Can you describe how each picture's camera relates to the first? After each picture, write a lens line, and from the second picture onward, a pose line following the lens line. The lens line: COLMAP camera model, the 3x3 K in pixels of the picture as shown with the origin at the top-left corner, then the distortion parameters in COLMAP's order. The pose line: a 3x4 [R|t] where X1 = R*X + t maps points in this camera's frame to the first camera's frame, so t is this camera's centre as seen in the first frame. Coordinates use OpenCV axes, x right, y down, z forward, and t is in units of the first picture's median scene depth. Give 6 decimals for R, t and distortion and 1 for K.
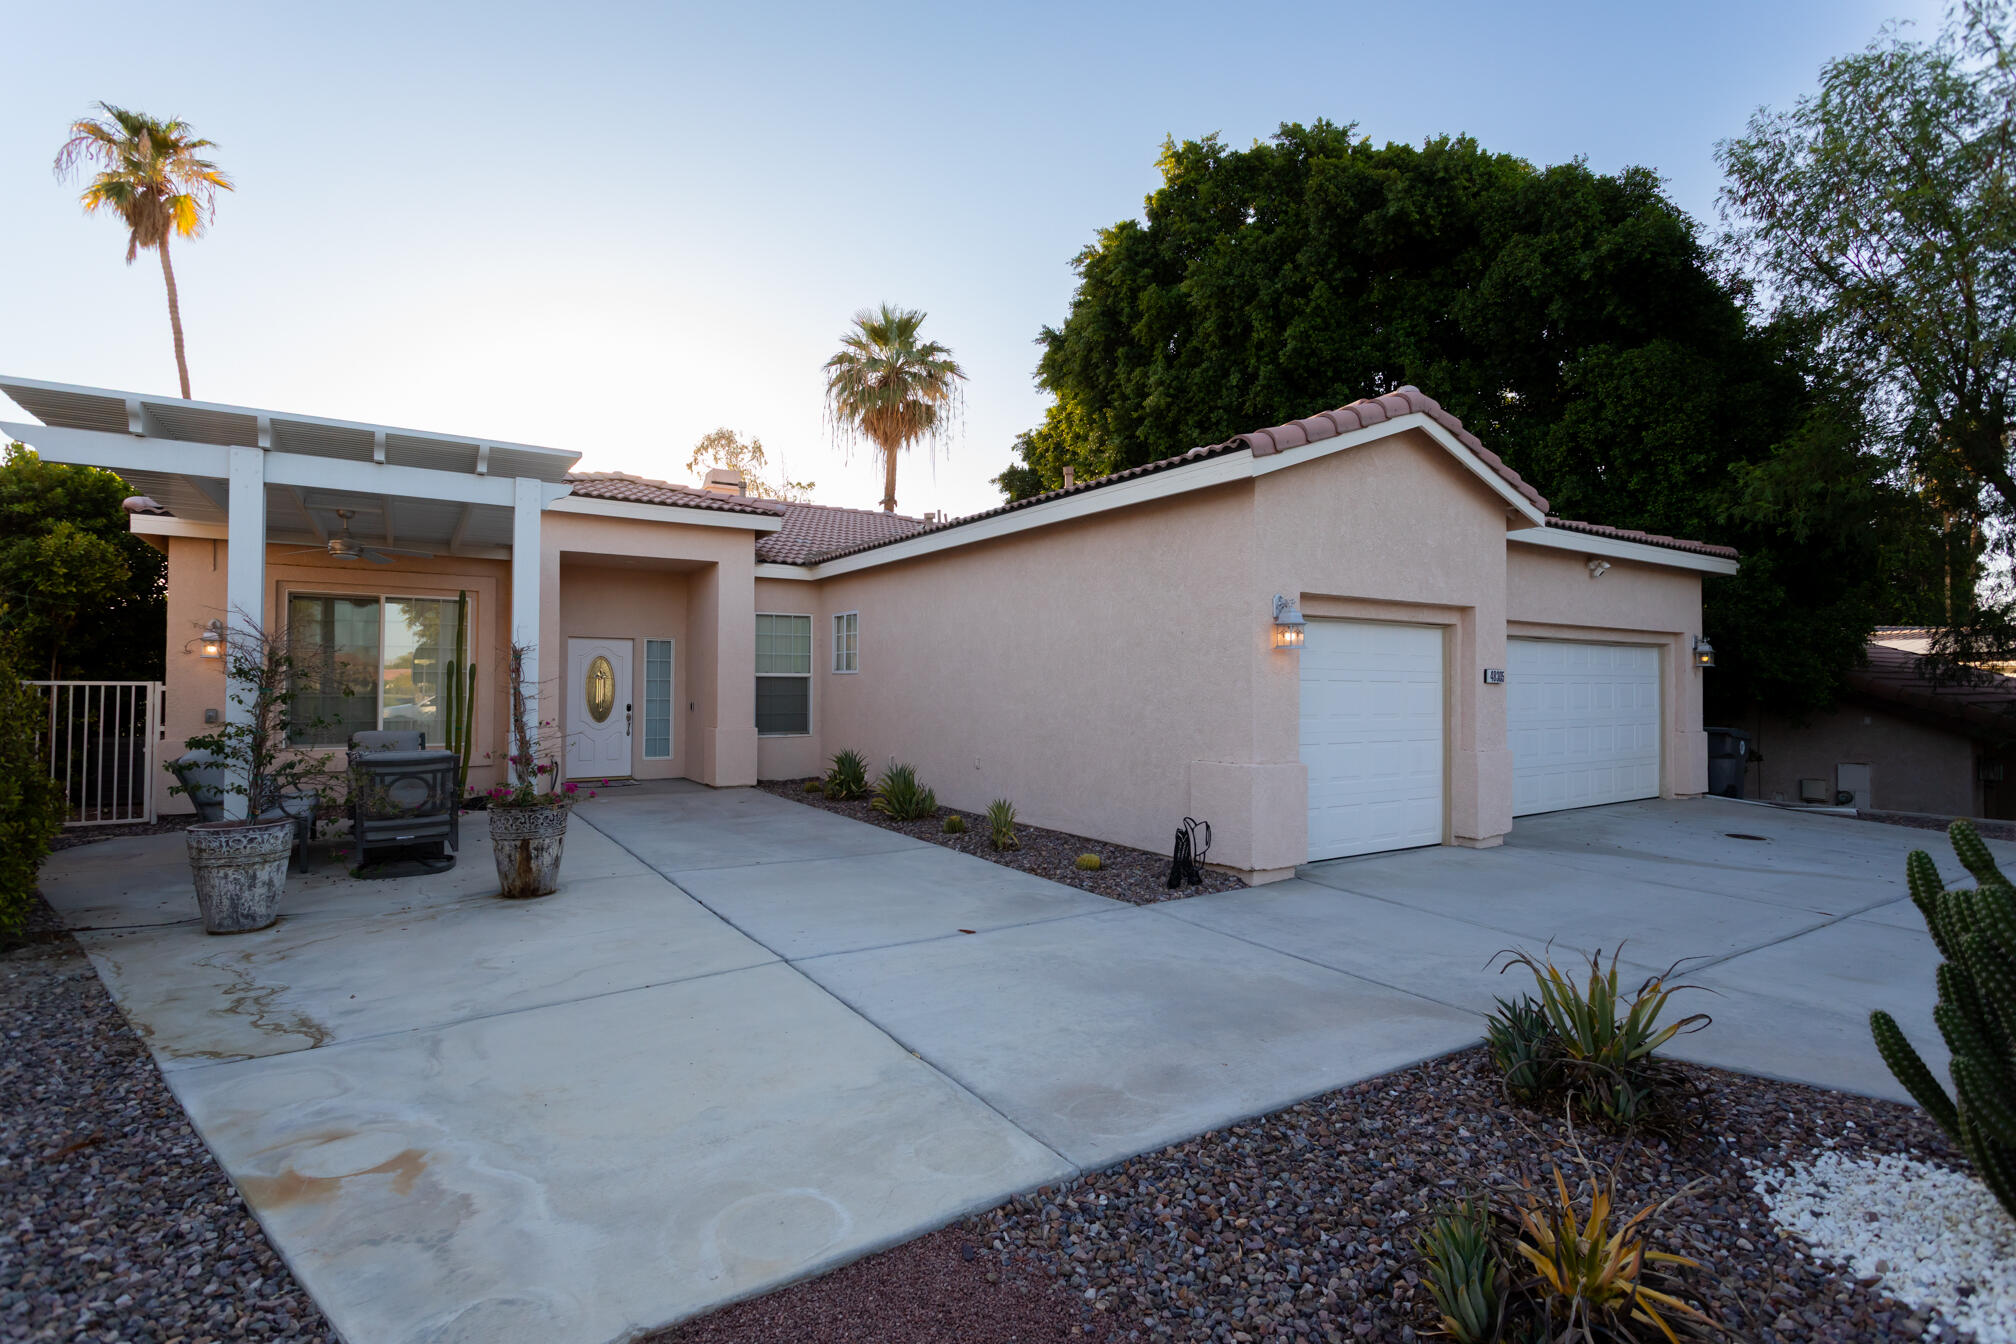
lens RADIAL K [[944.9, 0, 1009.7], [0, 944.9, 668.8], [0, 0, 1]] dist [0.002501, 0.001074]
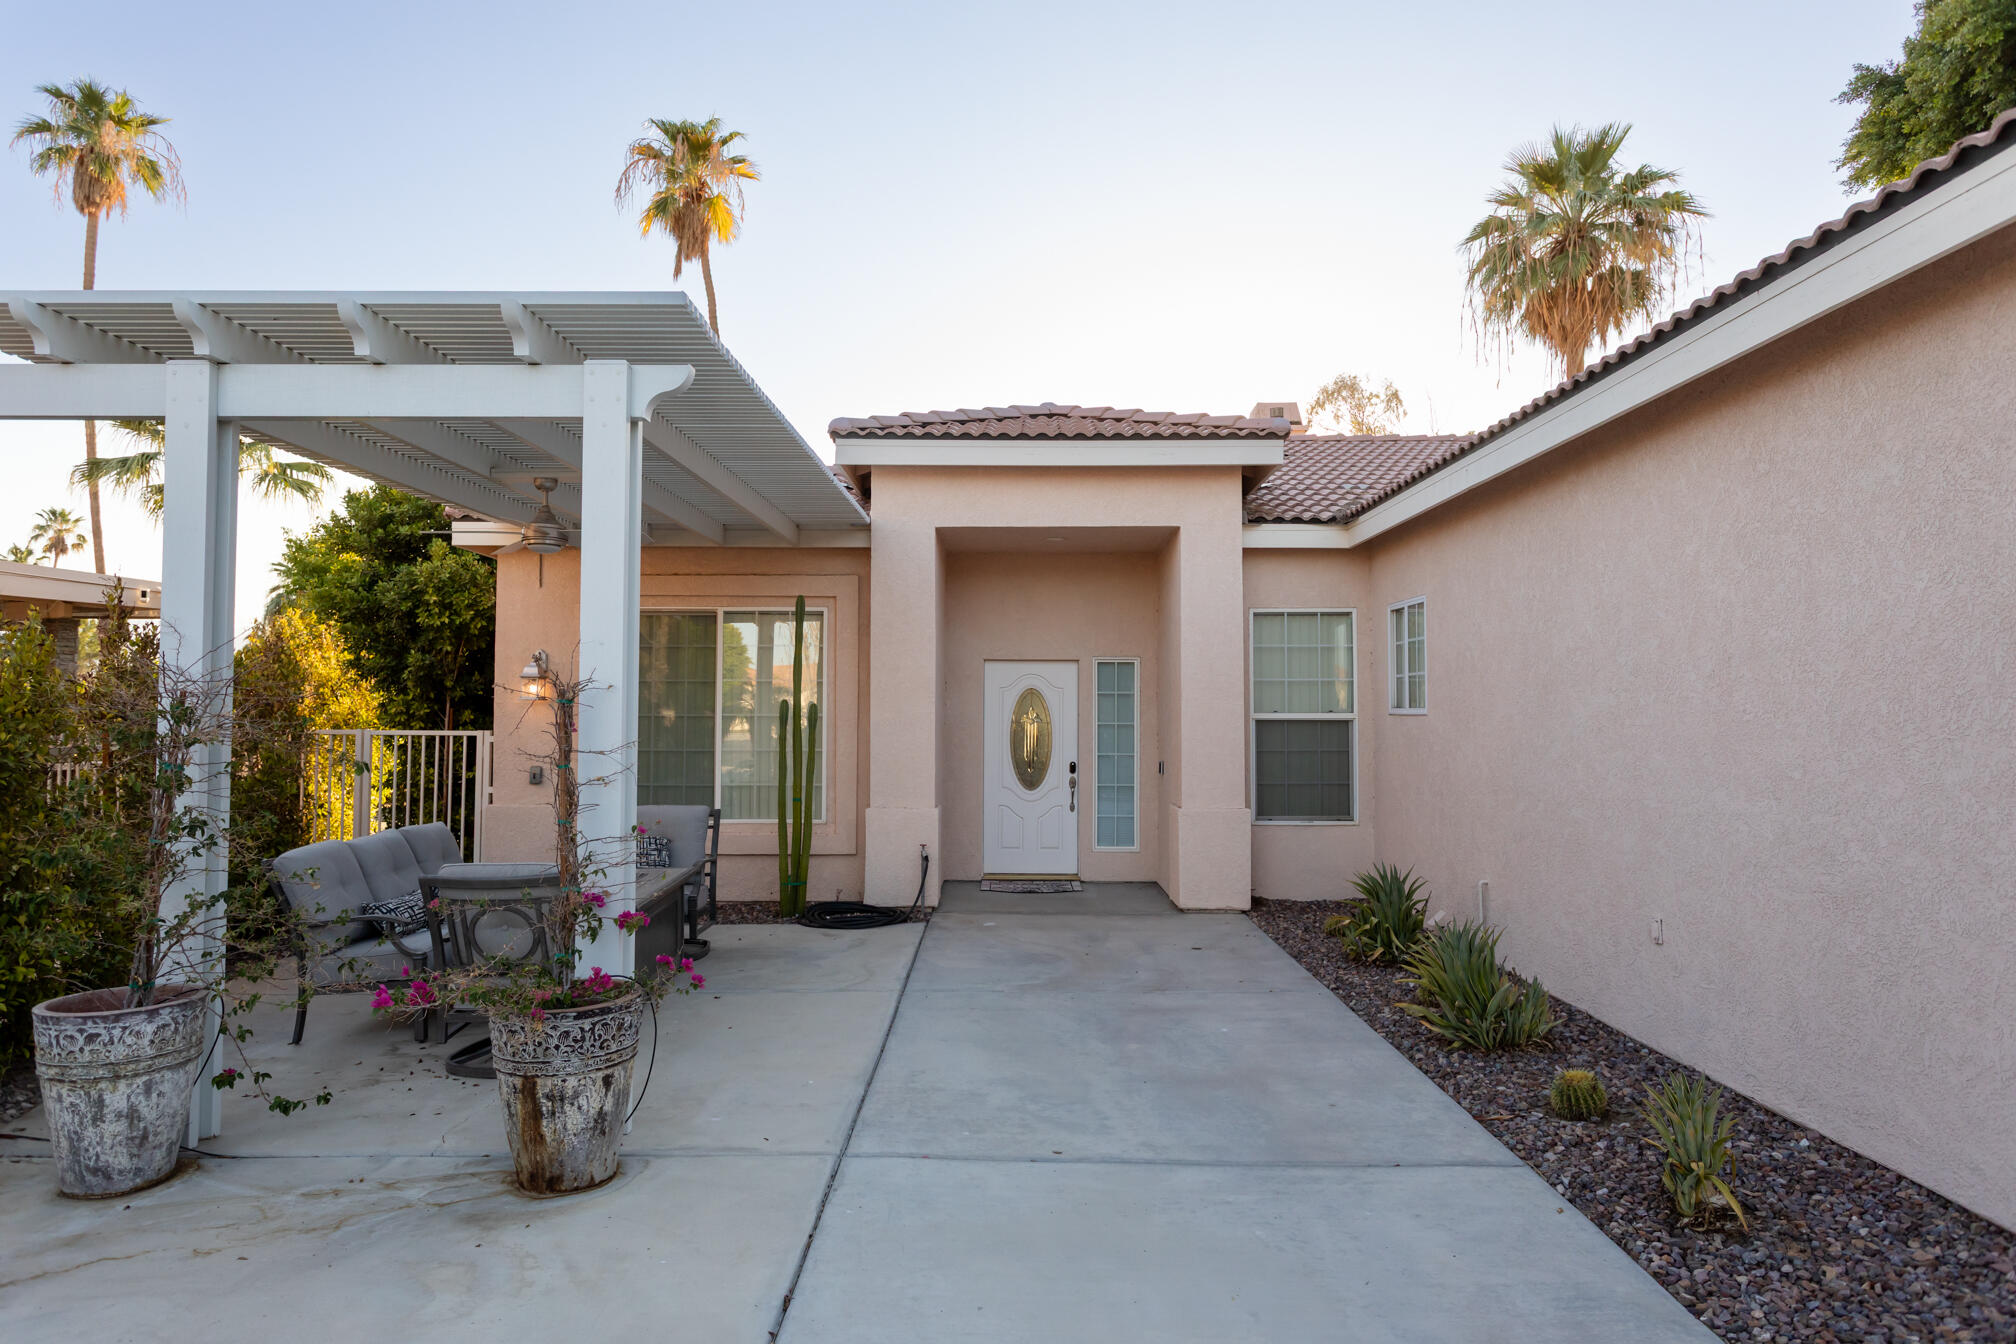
lens RADIAL K [[1242.1, 0, 977.7], [0, 1242.1, 669.2], [0, 0, 1]] dist [0.000024, 0.000504]
pose [[0.827585, -0.023205, -0.560861, 0.020375], [0.010982, 0.999623, -0.025155, -0.005183], [0.561233, 0.014659, 0.827528, 0.257450]]
